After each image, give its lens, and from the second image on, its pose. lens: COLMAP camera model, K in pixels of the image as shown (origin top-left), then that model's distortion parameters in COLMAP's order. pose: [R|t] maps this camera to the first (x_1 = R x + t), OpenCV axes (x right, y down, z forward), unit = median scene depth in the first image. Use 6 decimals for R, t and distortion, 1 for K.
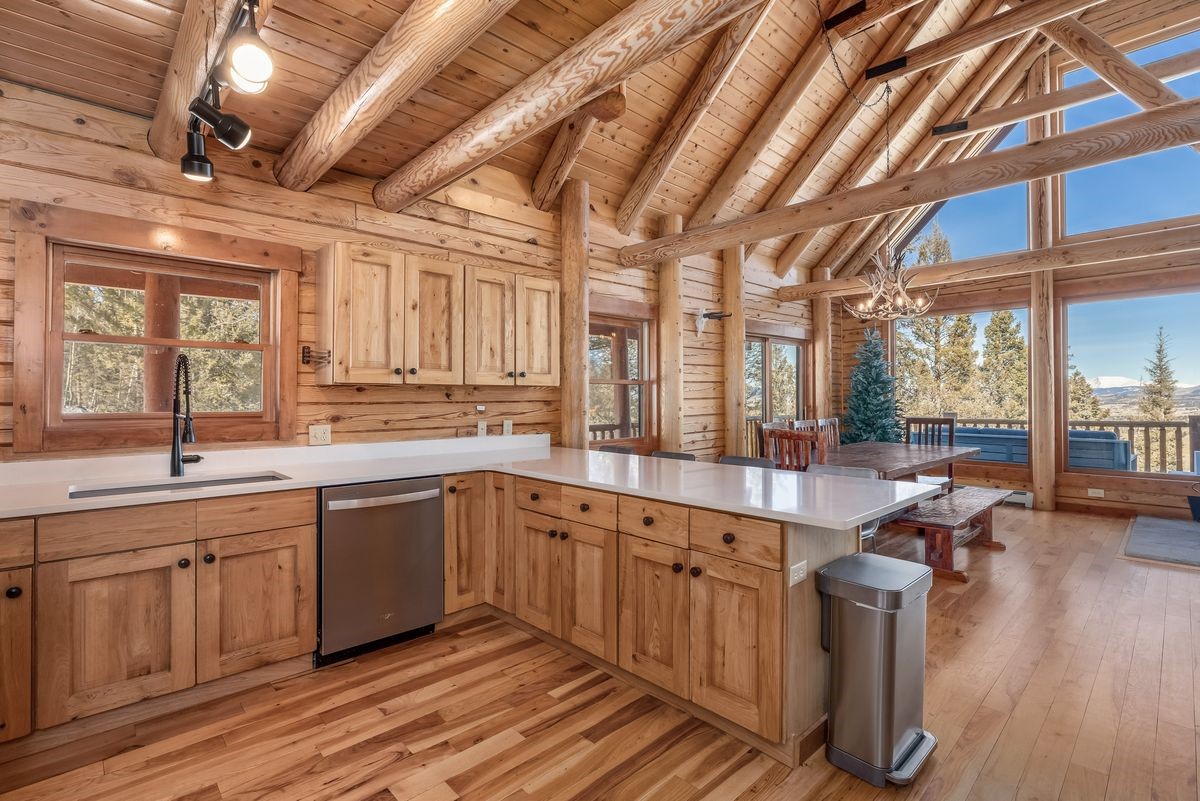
lens RADIAL K [[556.6, 0, 600.1], [0, 556.6, 397.7], [0, 0, 1]] dist [-0.006280, 0.001424]
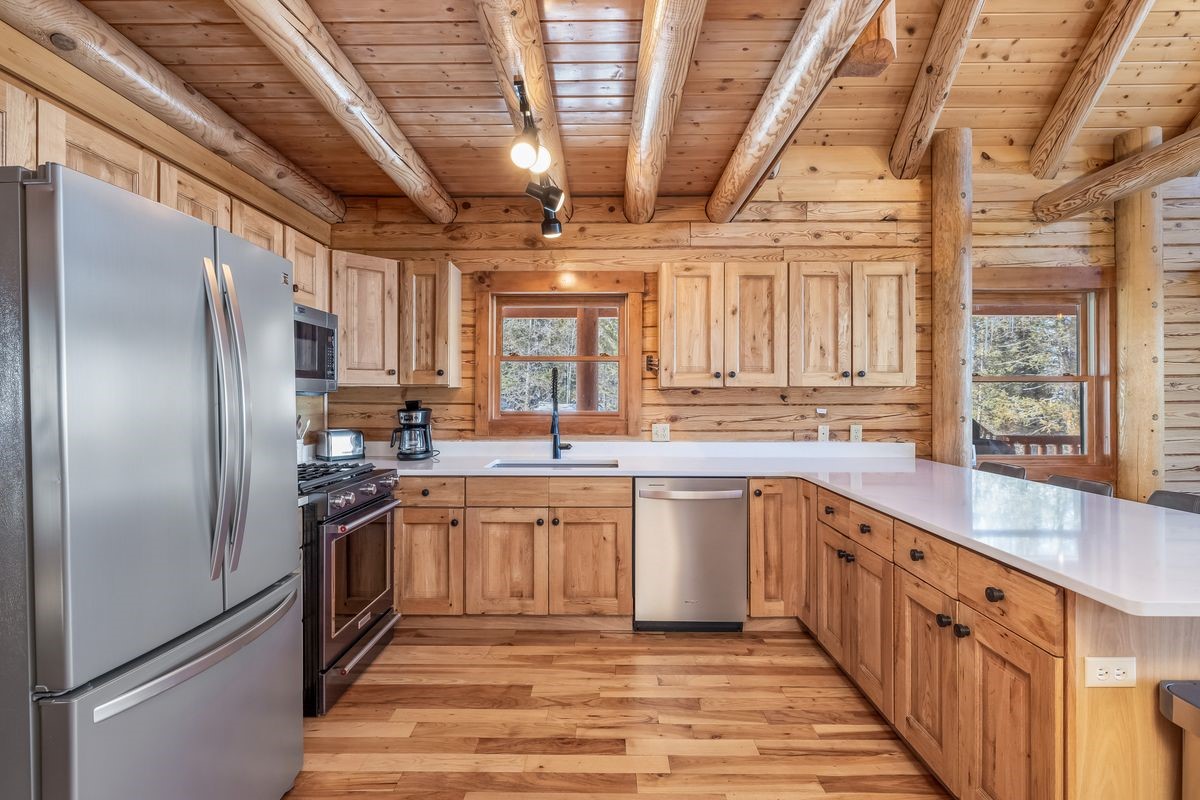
lens RADIAL K [[585.0, 0, 600.1], [0, 585.0, 397.5], [0, 0, 1]] dist [0.000278, 0.002717]
pose [[0.717389, 0.000221, -0.696673, 0.260566], [-0.000037, 1.000000, 0.000280, -0.005587], [0.696673, -0.000175, 0.717389, 0.053398]]
